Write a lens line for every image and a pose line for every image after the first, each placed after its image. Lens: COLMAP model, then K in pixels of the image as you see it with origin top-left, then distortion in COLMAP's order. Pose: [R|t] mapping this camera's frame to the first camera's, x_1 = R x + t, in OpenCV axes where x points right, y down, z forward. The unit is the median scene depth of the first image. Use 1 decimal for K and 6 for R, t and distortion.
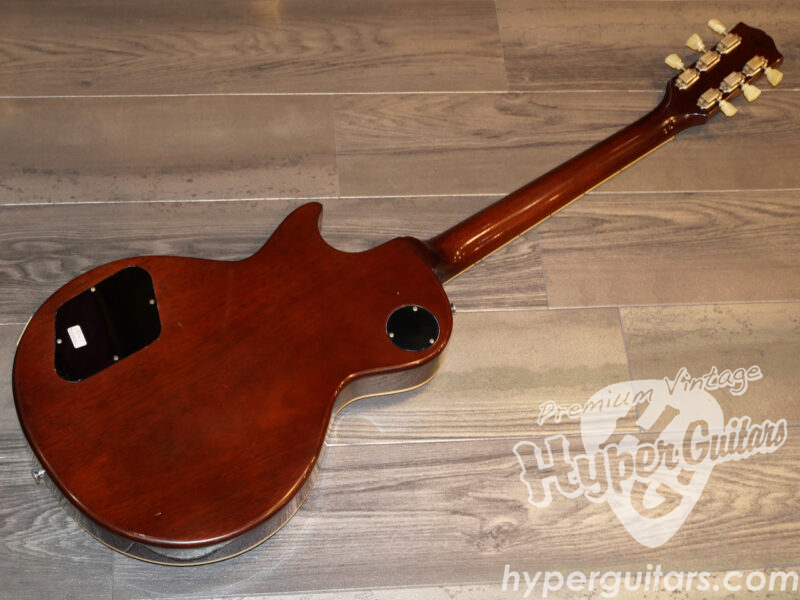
lens RADIAL K [[1168.4, 0, 400.0], [0, 1168.4, 300.0], [0, 0, 1]] dist [-0.022784, 0.001874]
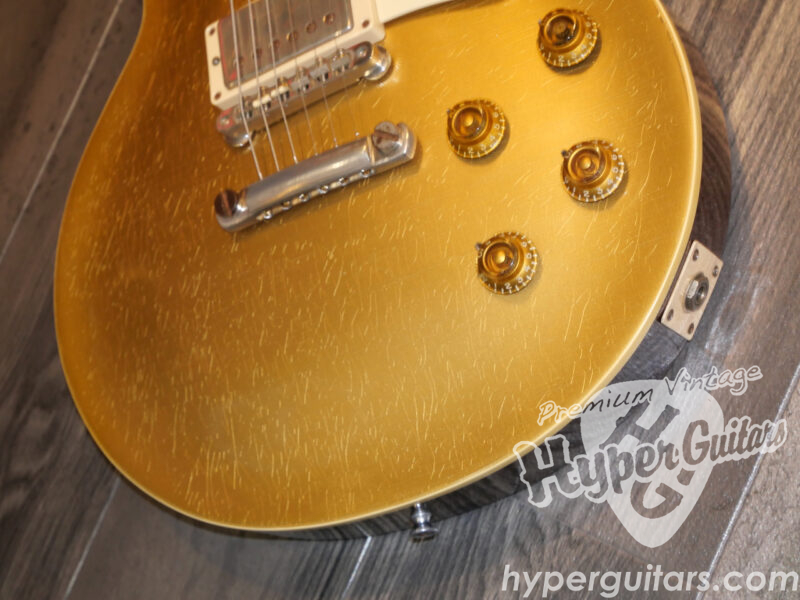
lens RADIAL K [[1442.5, 0, 400.0], [0, 1442.5, 300.0], [0, 0, 1]] dist [-0.012995, -0.038243]
pose [[0.425175, -0.902586, -0.067566, -0.139799], [0.896930, 0.430170, -0.102326, 0.144044], [0.121423, -0.017095, 0.992454, 0.404279]]
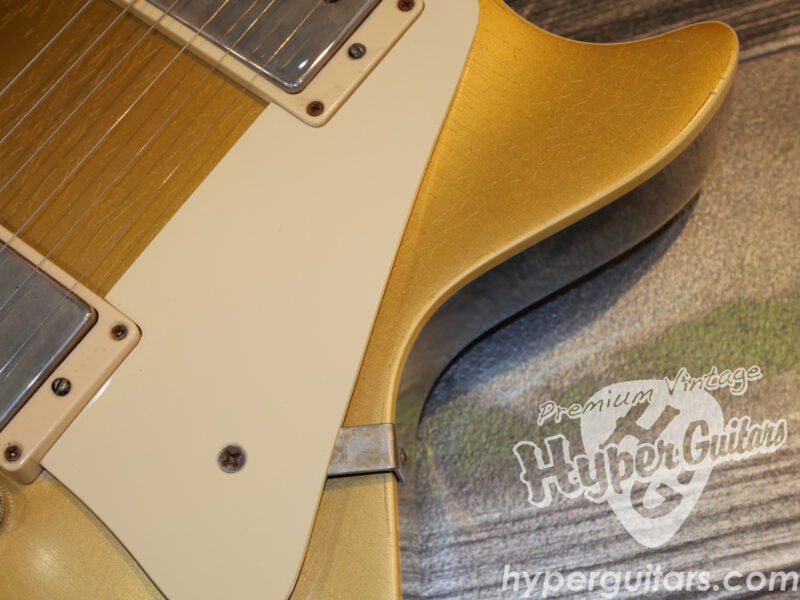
lens RADIAL K [[1418.3, 0, 400.0], [0, 1418.3, 300.0], [0, 0, 1]] dist [-0.032909, 0.063010]
pose [[0.966735, -0.224362, -0.122824, 0.008249], [0.239012, 0.963398, 0.121402, 0.004619], [0.091090, -0.146720, 0.984975, 0.650926]]
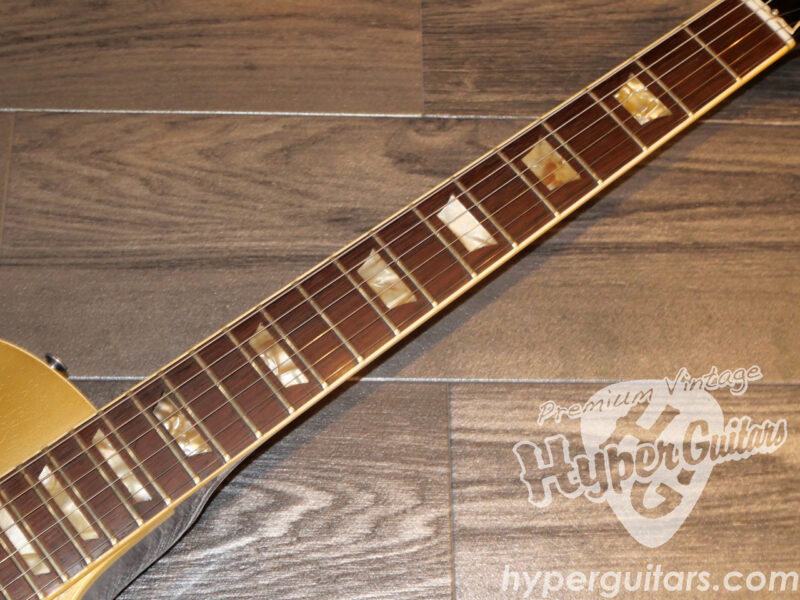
lens RADIAL K [[1418.3, 0, 400.0], [0, 1418.3, 300.0], [0, 0, 1]] dist [-0.032909, 0.063010]
pose [[0.998005, 0.045366, -0.043919, 0.122061], [-0.041541, 0.995565, 0.084407, -0.169785], [0.047553, -0.082414, 0.995463, 0.514495]]
